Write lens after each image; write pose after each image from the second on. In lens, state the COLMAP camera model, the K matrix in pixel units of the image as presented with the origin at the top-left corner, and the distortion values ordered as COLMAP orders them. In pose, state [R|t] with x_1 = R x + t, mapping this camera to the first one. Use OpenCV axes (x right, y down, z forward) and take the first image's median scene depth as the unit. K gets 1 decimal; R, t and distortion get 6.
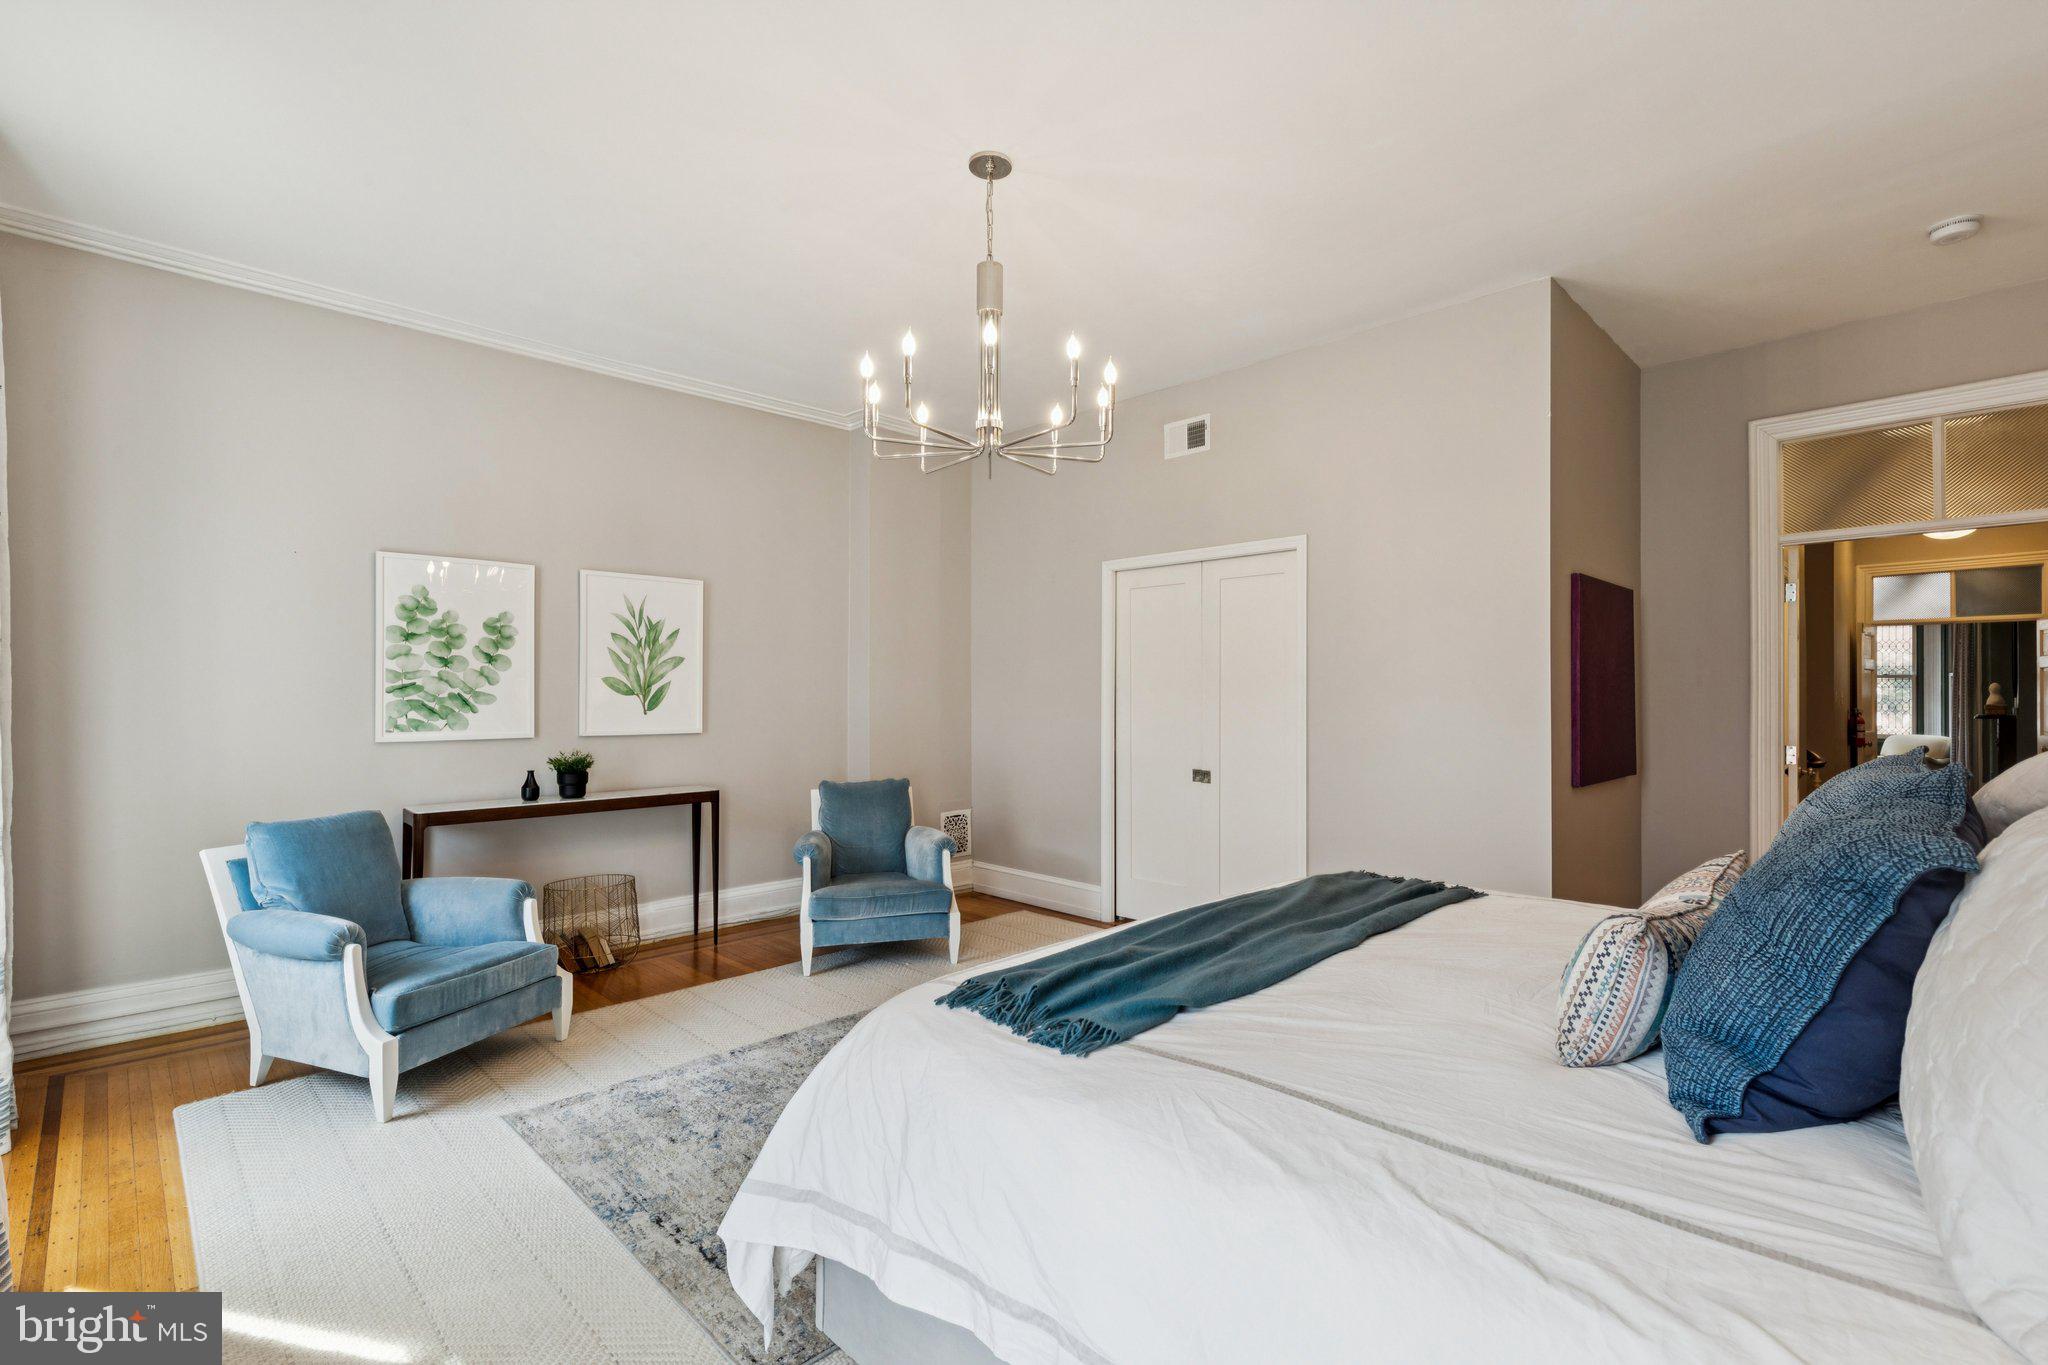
lens RADIAL K [[978.4, 0, 1024.0], [0, 978.4, 682.5], [0, 0, 1]] dist [0.000044, -0.000189]
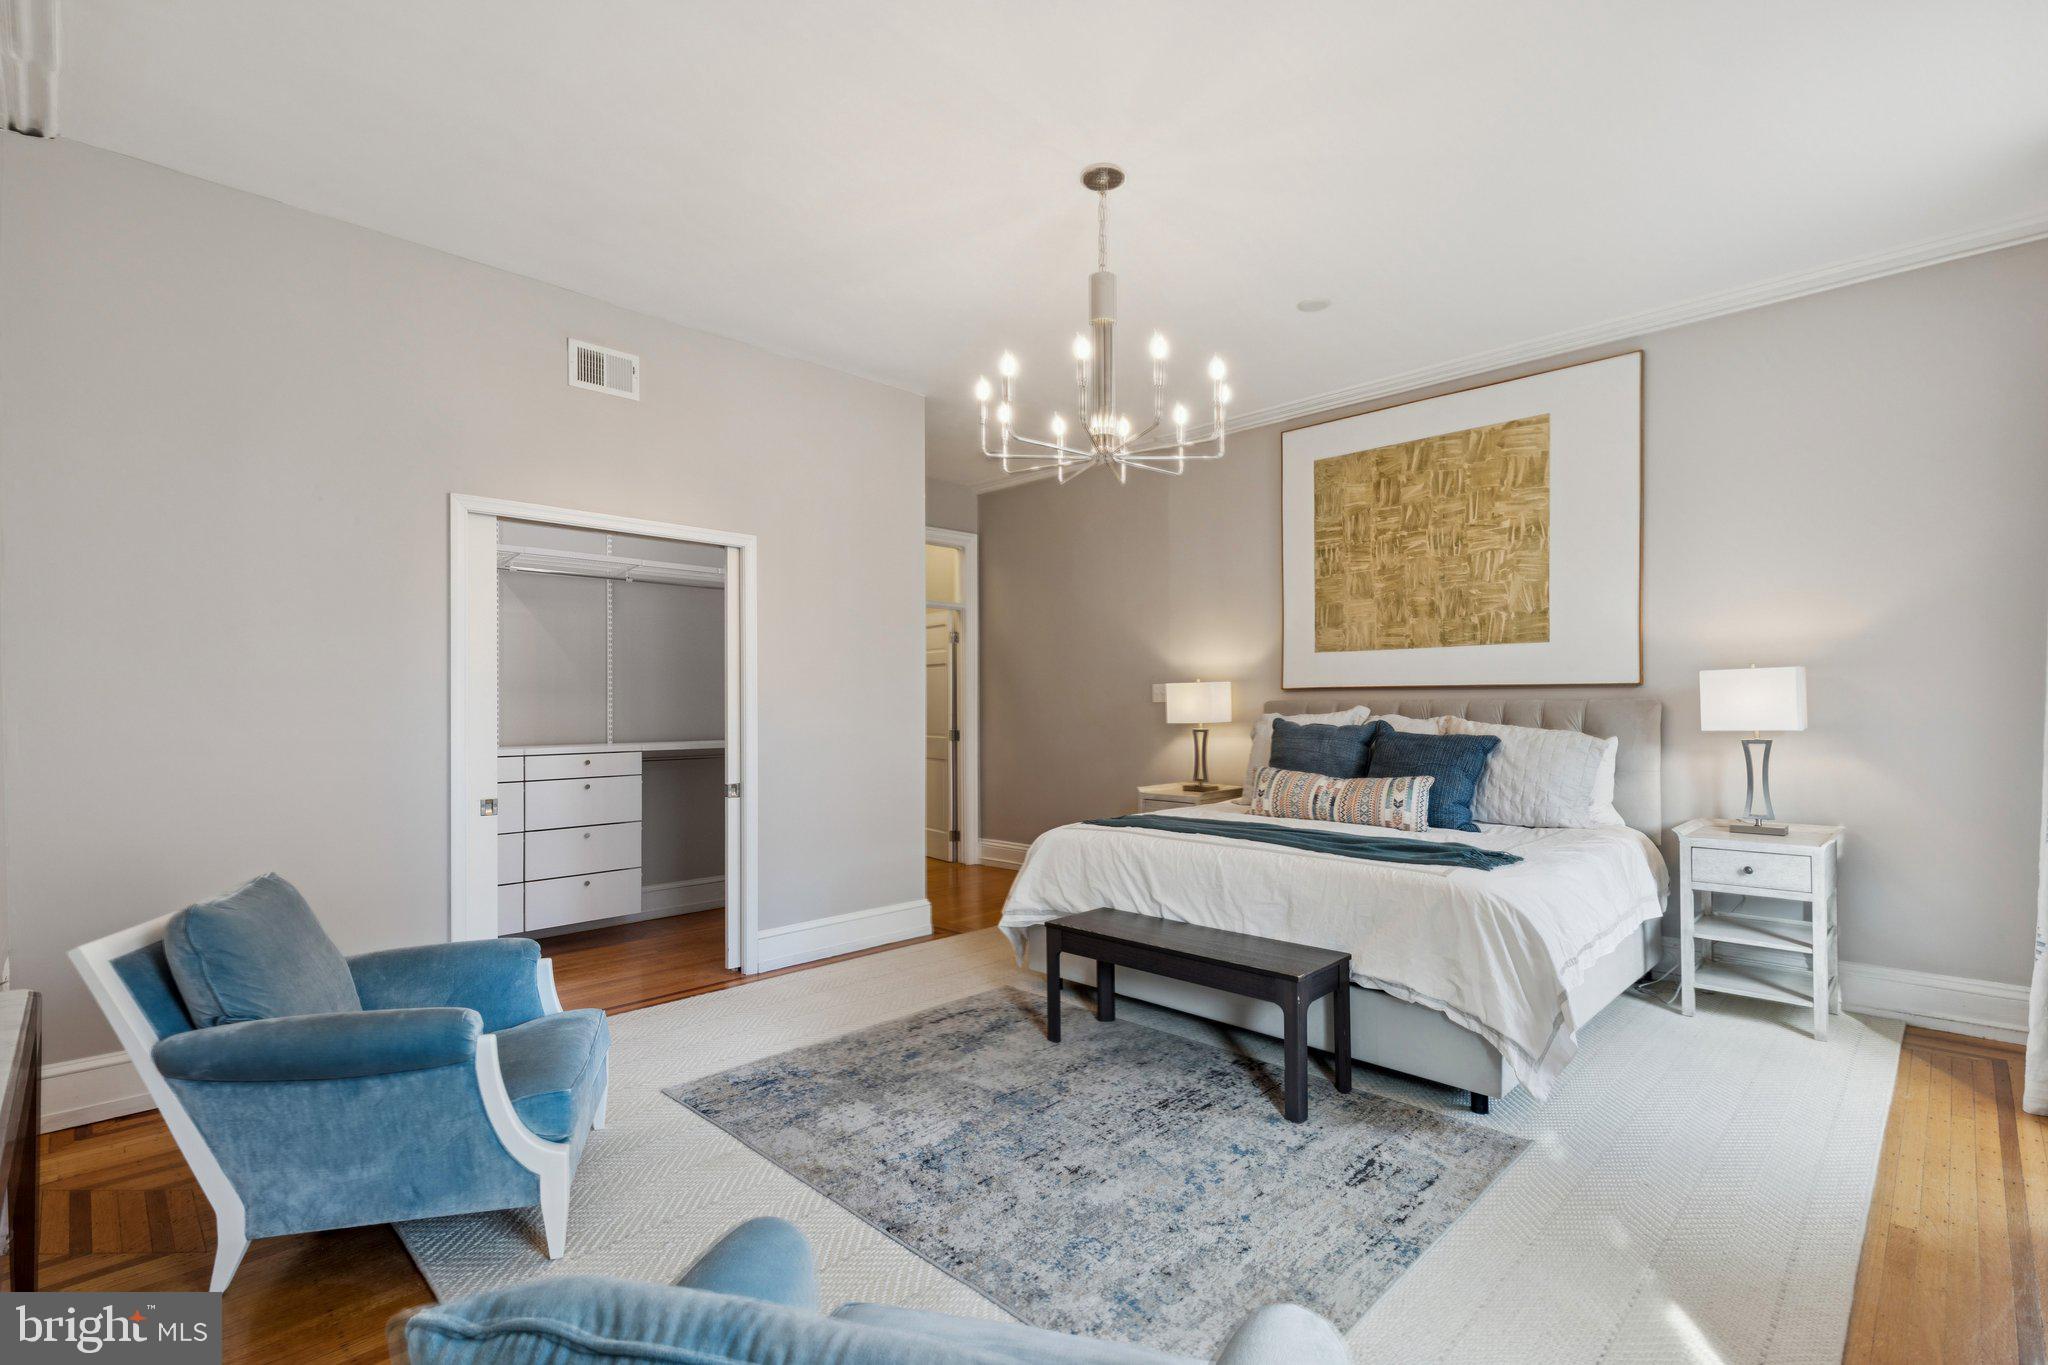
lens RADIAL K [[935.5, 0, 1017.5], [0, 935.5, 727.3], [0, 0, 1]] dist [0.003495, -0.000011]
pose [[0.001411, -0.020814, 0.999782, -1.157068], [-0.005720, 0.999767, 0.020822, -0.005727], [-0.999983, -0.005748, 0.001292, 1.183420]]
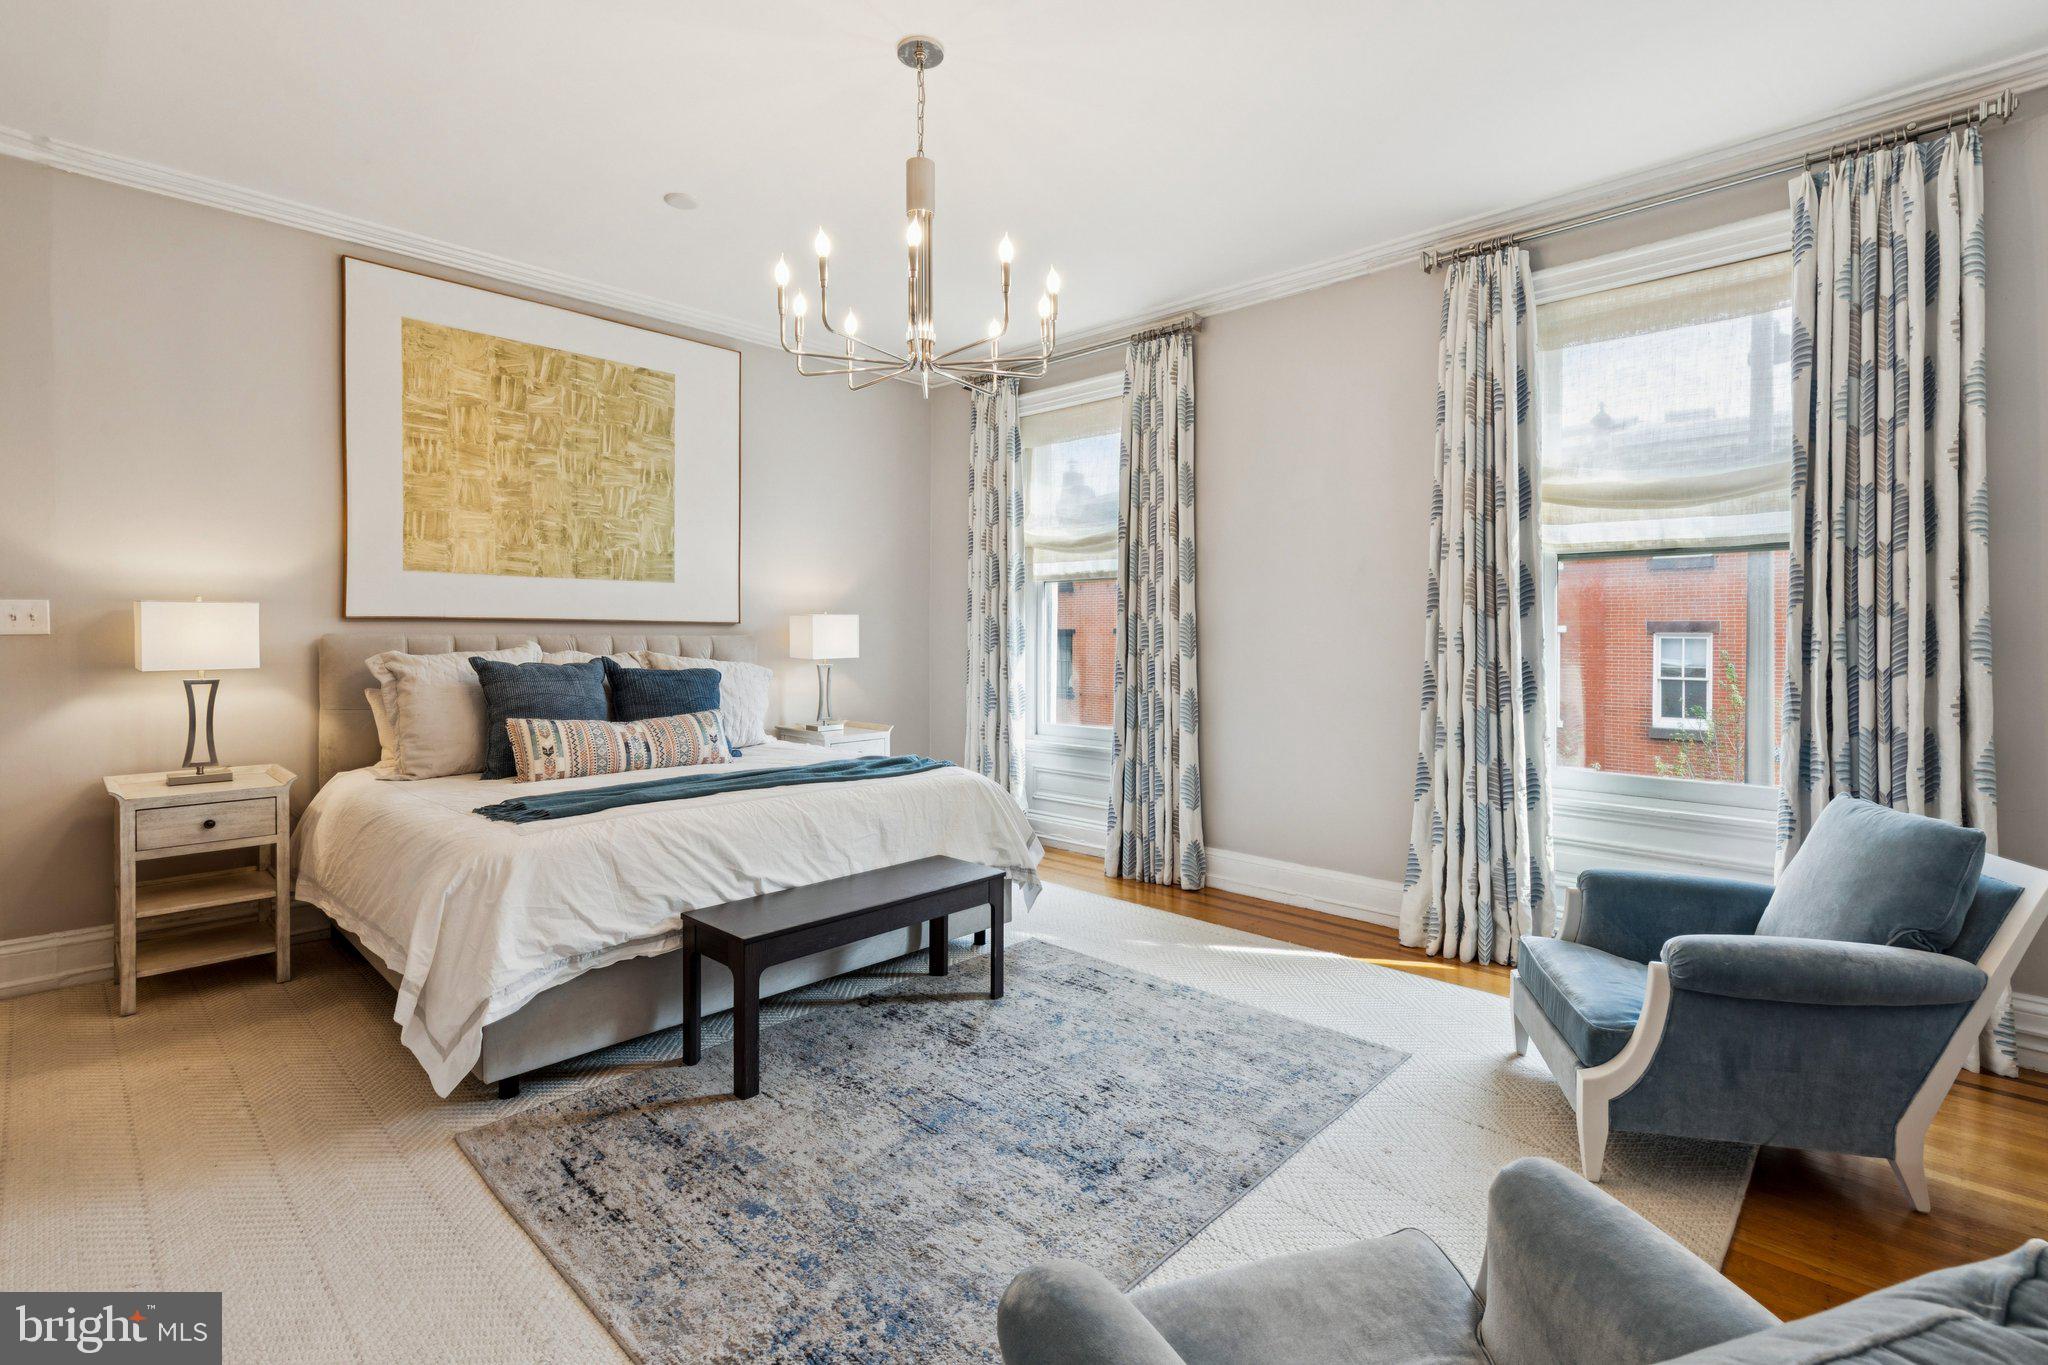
lens RADIAL K [[949.6, 0, 1018.4], [0, 949.6, 654.6], [0, 0, 1]] dist [0.006462, -0.000409]
pose [[-0.999792, 0.003872, -0.020035, -0.107251], [0.003746, 0.999973, 0.006316, 0.002281], [0.020058, 0.006240, -0.999779, 2.115529]]
